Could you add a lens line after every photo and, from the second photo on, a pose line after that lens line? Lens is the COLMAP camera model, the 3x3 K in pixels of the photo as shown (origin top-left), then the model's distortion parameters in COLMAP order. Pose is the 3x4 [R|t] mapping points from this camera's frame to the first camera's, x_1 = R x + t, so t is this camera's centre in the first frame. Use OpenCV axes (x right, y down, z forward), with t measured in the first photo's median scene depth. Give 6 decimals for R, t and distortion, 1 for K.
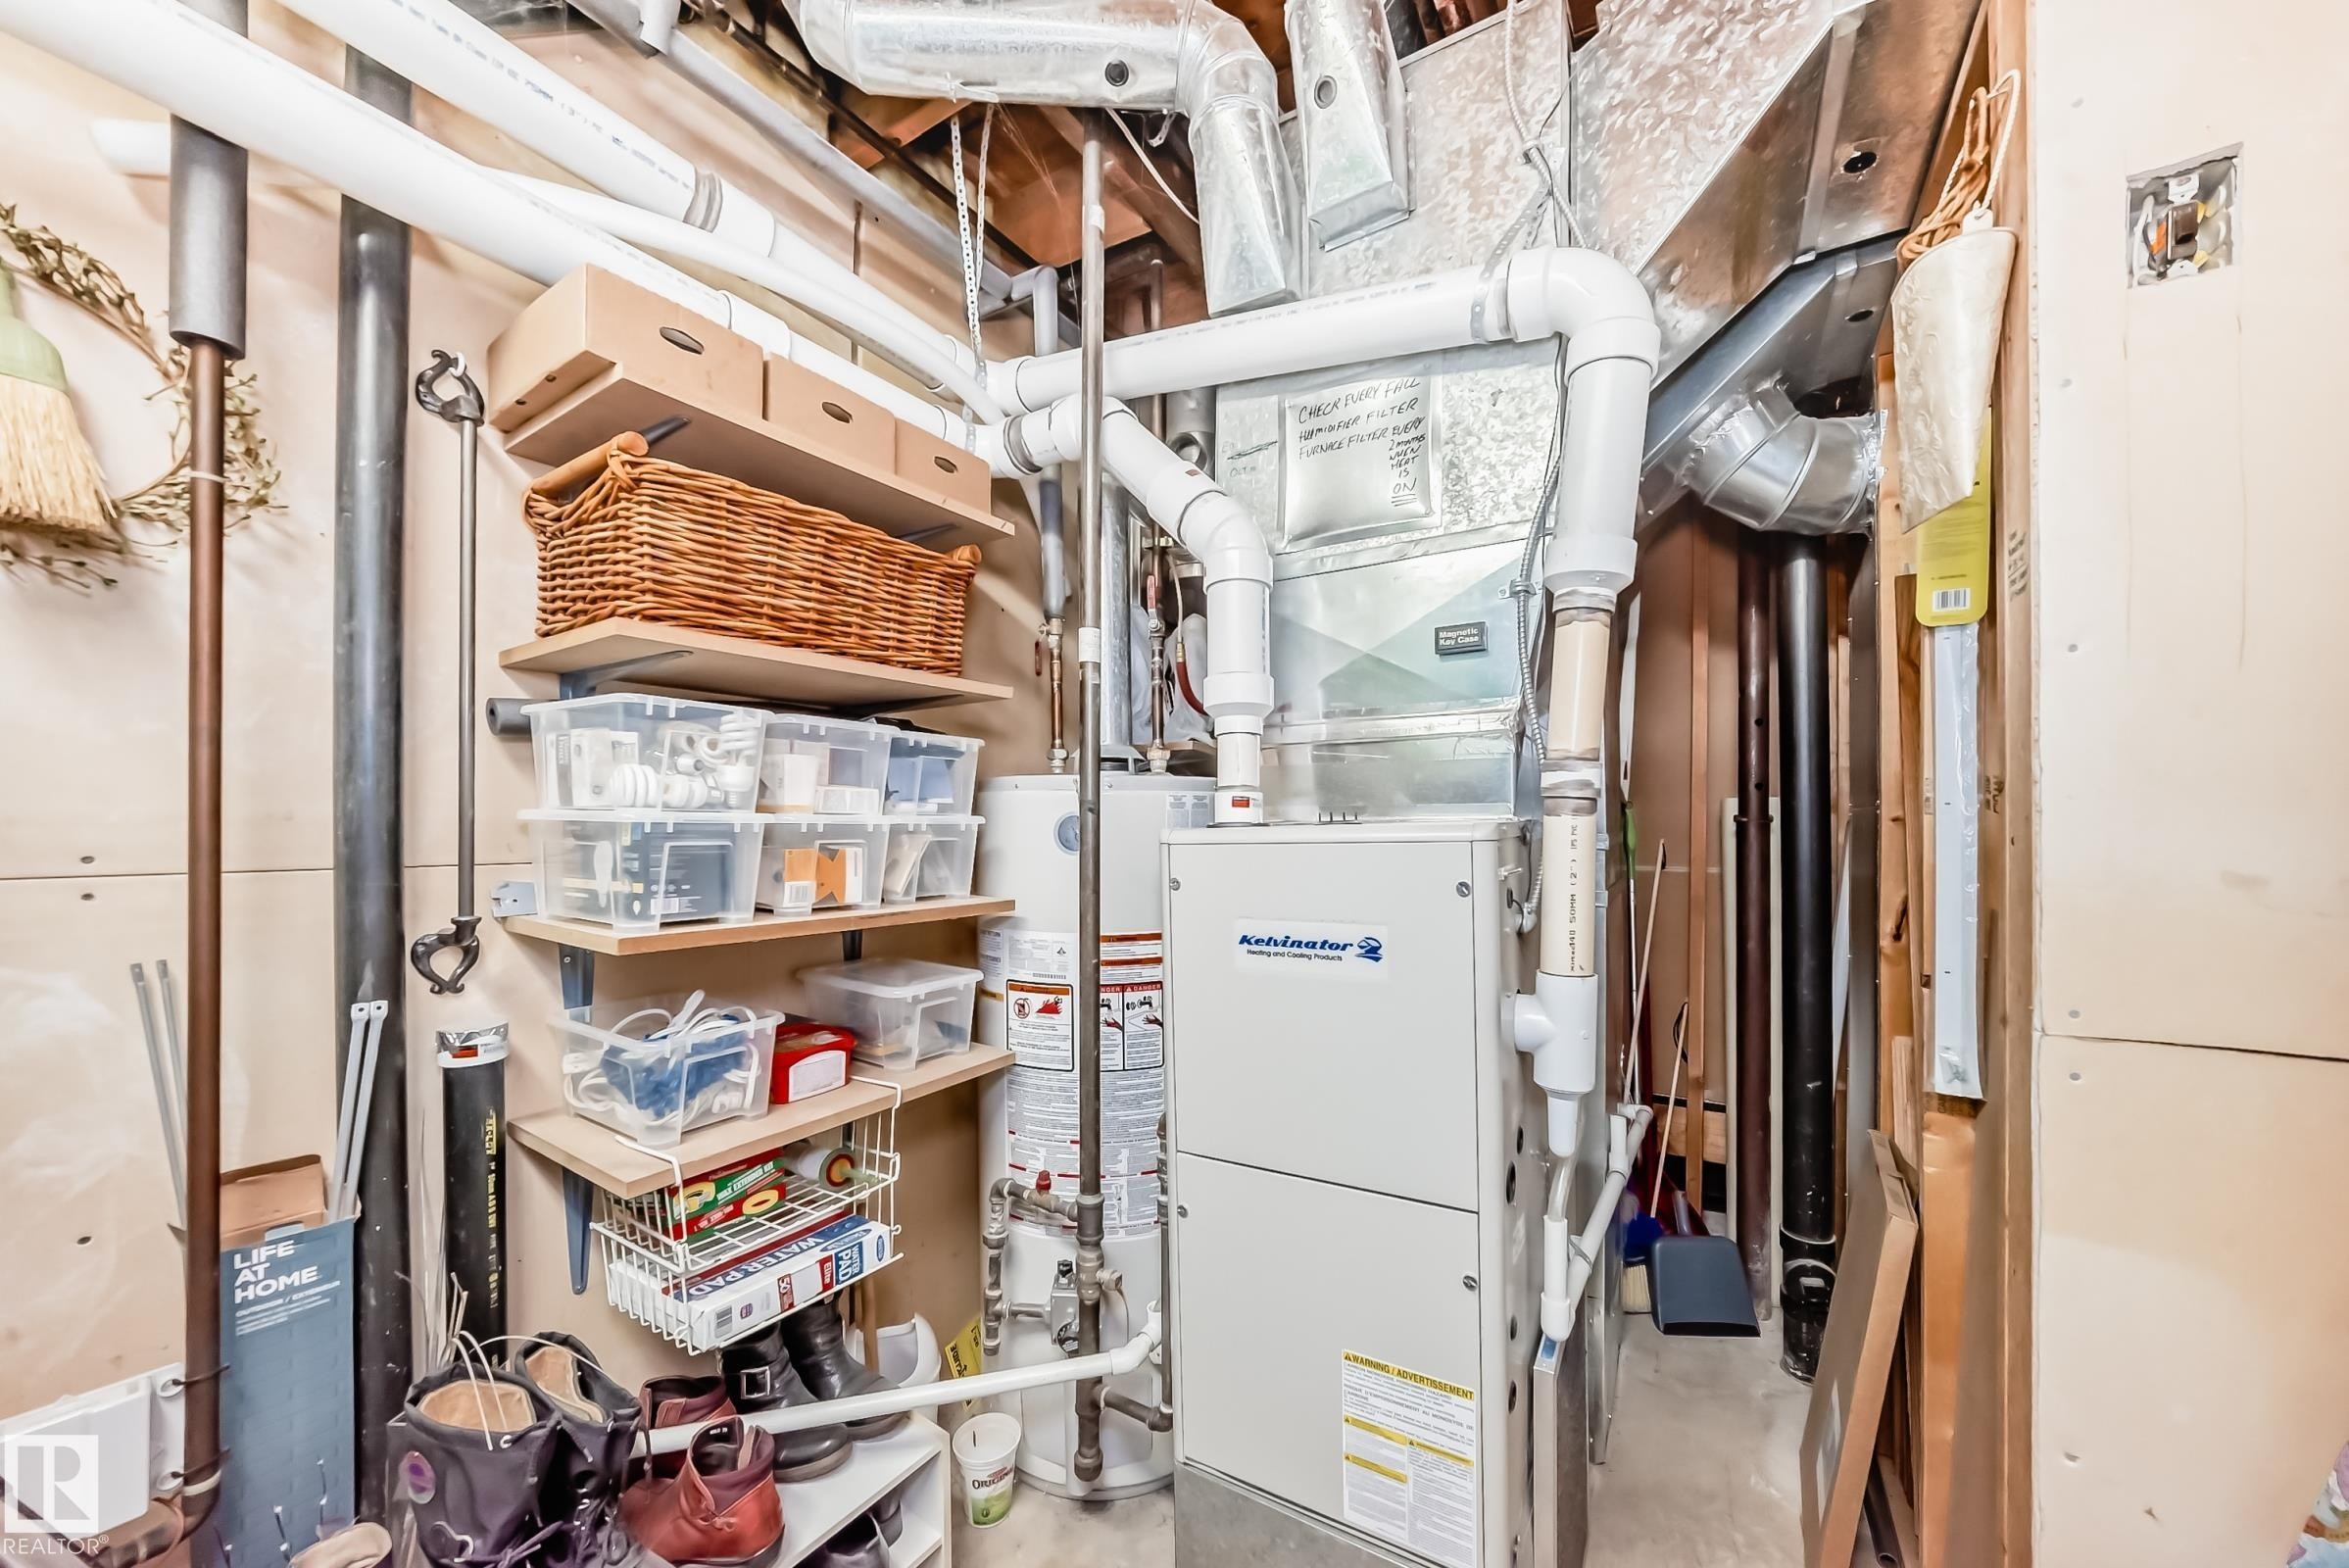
lens RADIAL K [[860.3, 0, 1177.9], [0, 860.3, 830.6], [0, 0, 1]] dist [-0.000325, 0.000039]
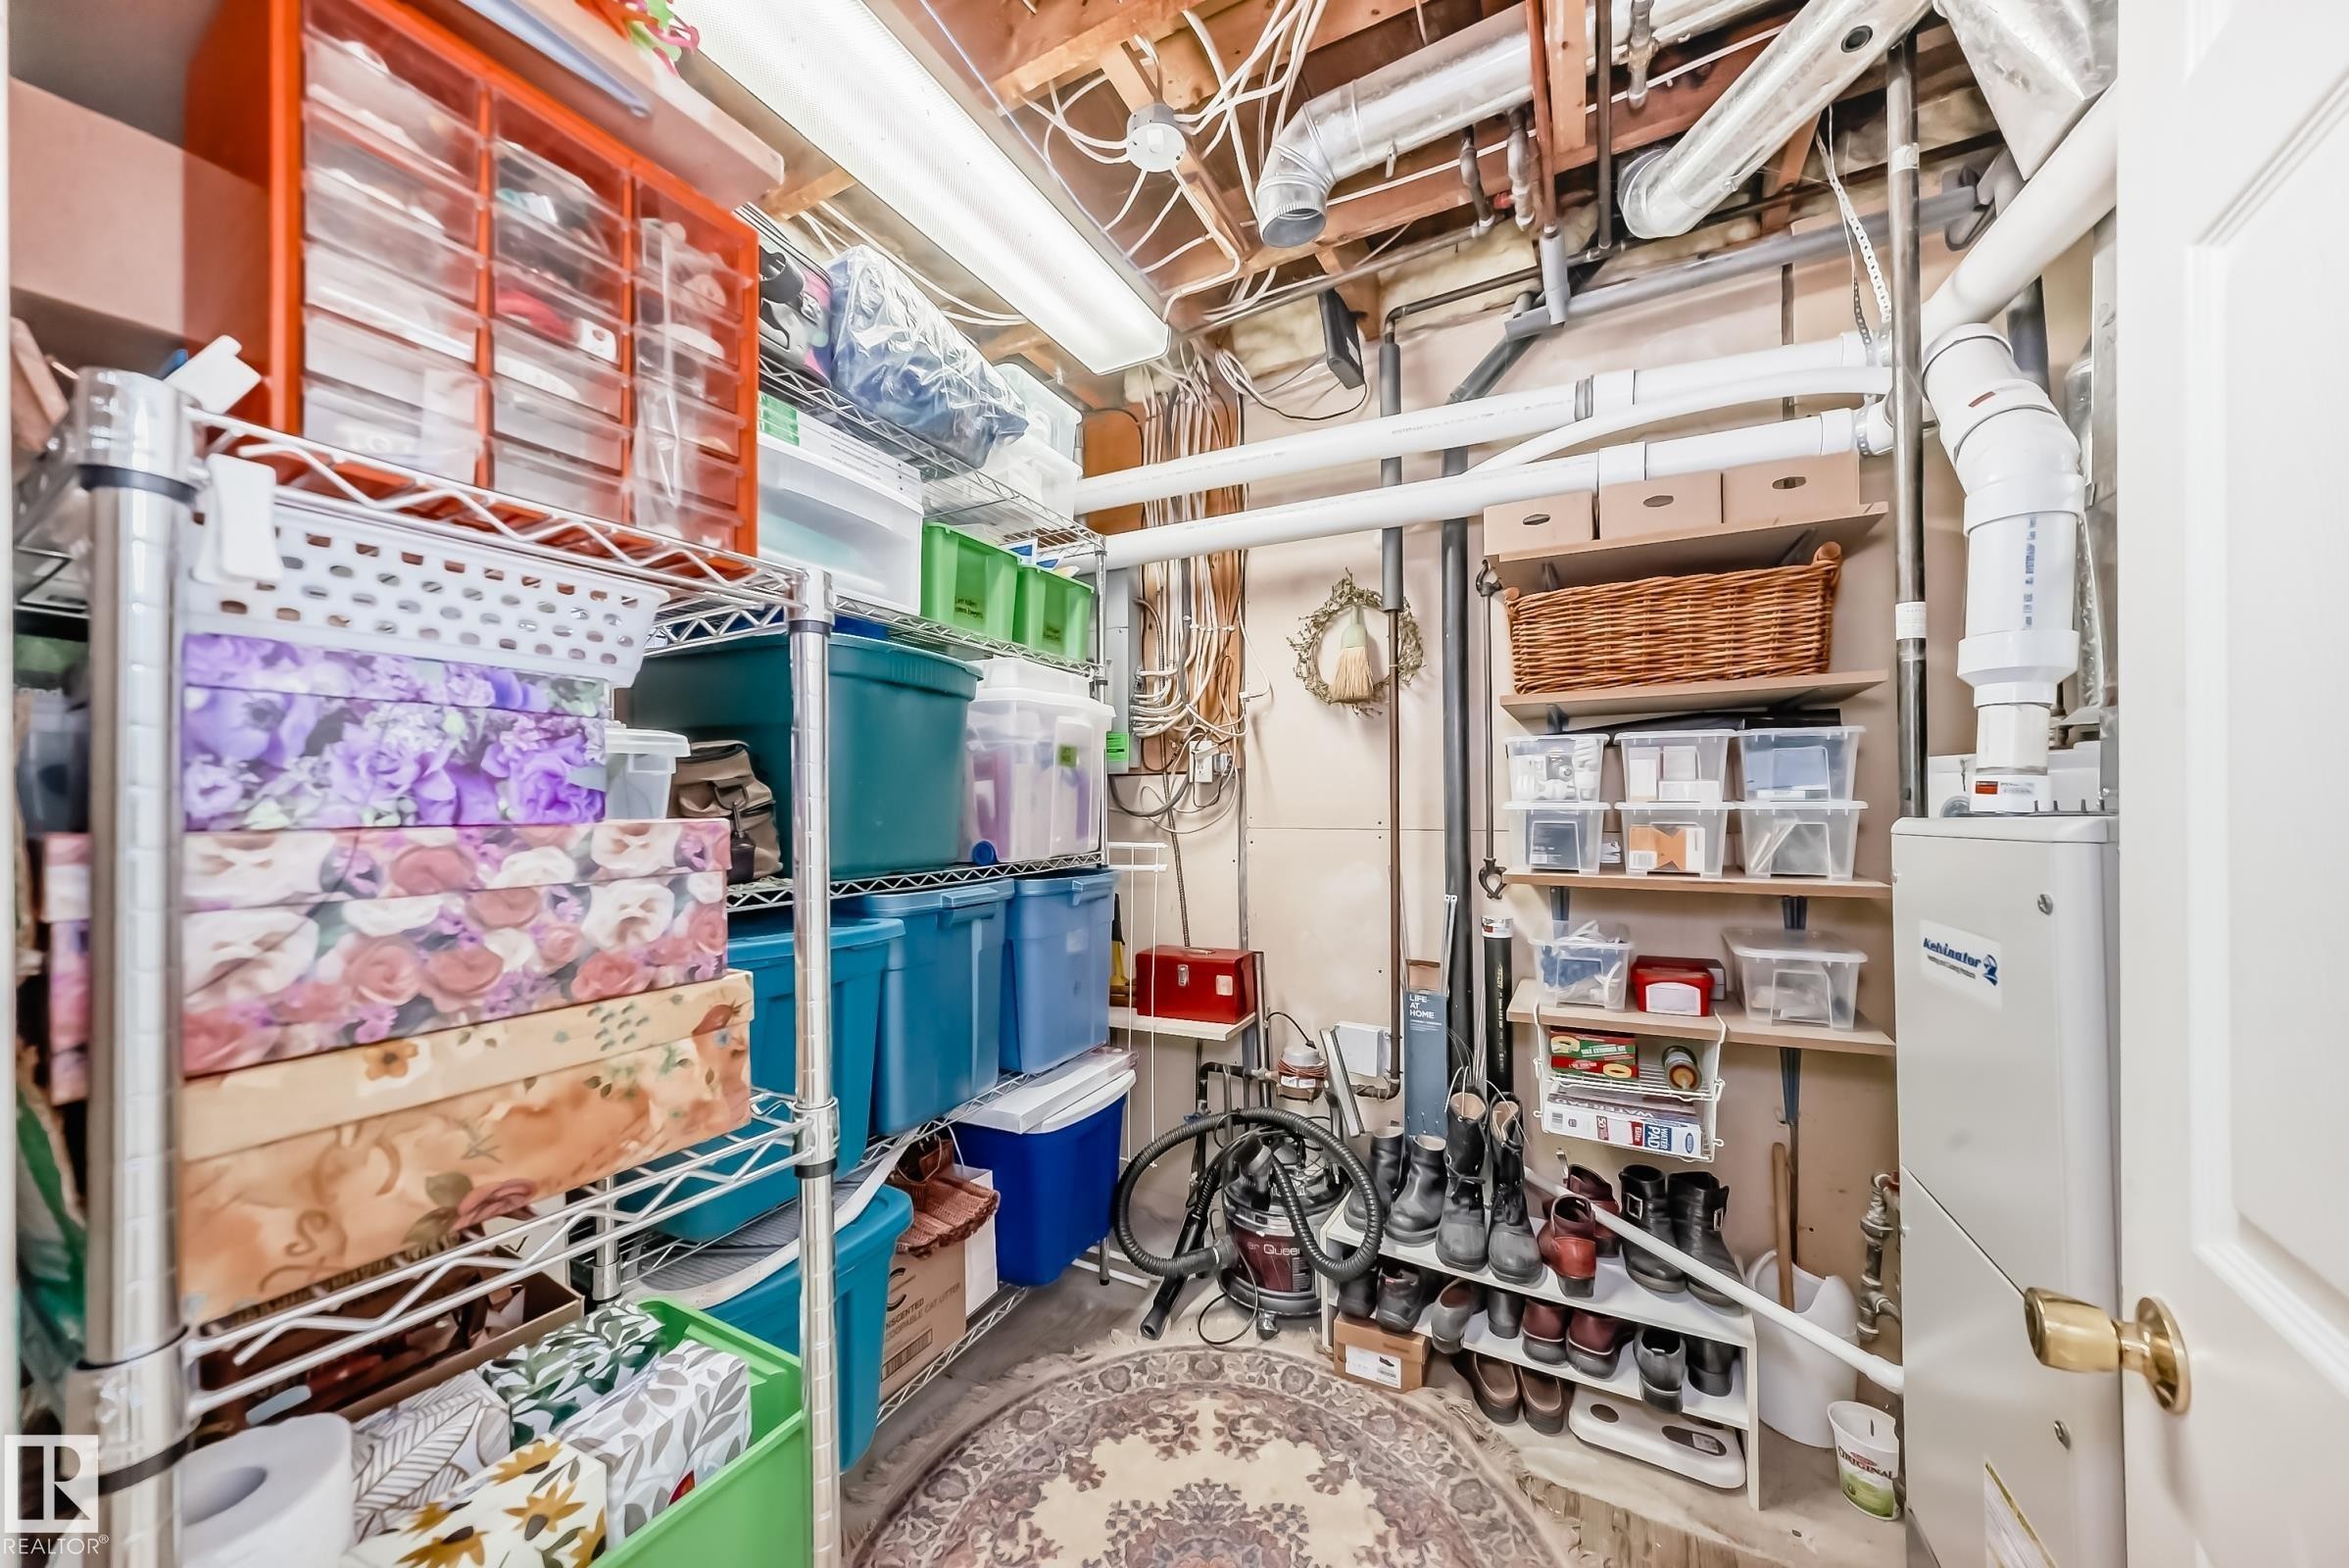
lens RADIAL K [[829.5, 0, 1184.0], [0, 829.5, 795.7], [0, 0, 1]] dist [-0.024111, 0.006282]
pose [[0.072799, -0.012212, -0.997272, 0.867723], [-0.000890, 0.999924, -0.012310, -0.014139], [0.997346, 0.001784, 0.072783, 0.174523]]
